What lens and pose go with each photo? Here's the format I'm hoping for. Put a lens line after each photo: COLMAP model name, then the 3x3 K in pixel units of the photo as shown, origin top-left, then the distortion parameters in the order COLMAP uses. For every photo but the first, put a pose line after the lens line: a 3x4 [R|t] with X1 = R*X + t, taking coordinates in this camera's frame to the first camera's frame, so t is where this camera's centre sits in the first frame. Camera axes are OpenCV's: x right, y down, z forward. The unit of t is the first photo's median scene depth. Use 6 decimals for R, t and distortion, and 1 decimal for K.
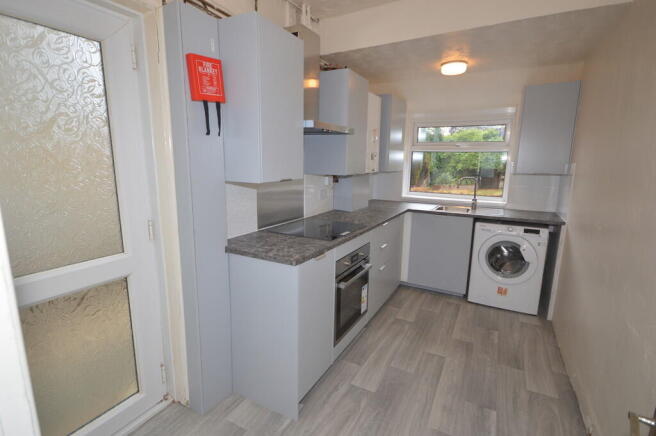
lens RADIAL K [[318.6, 0, 325.0], [0, 318.6, 219.9], [0, 0, 1]] dist [0.011858, -0.000209]
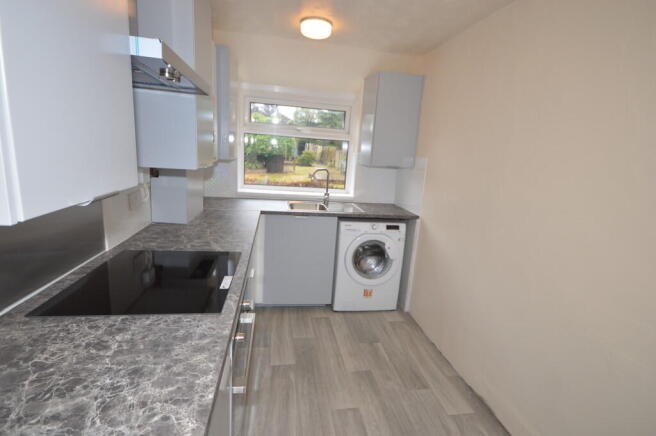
lens RADIAL K [[318.6, 0, 325.0], [0, 318.6, 219.9], [0, 0, 1]] dist [0.011858, -0.000209]
pose [[0.790043, -0.093928, 0.605813, -0.088239], [0.060944, 0.995331, 0.074844, -0.067037], [-0.610014, -0.022209, 0.792079, 0.349343]]
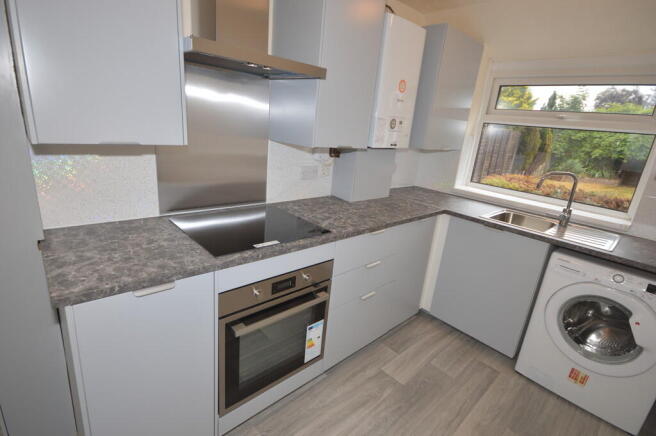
lens RADIAL K [[318.6, 0, 325.0], [0, 318.6, 219.9], [0, 0, 1]] dist [0.011858, -0.000209]
pose [[0.947329, 0.161188, -0.276743, 0.238475], [-0.133533, 0.984214, 0.116152, -0.063693], [0.291097, -0.073080, 0.953898, 0.336823]]
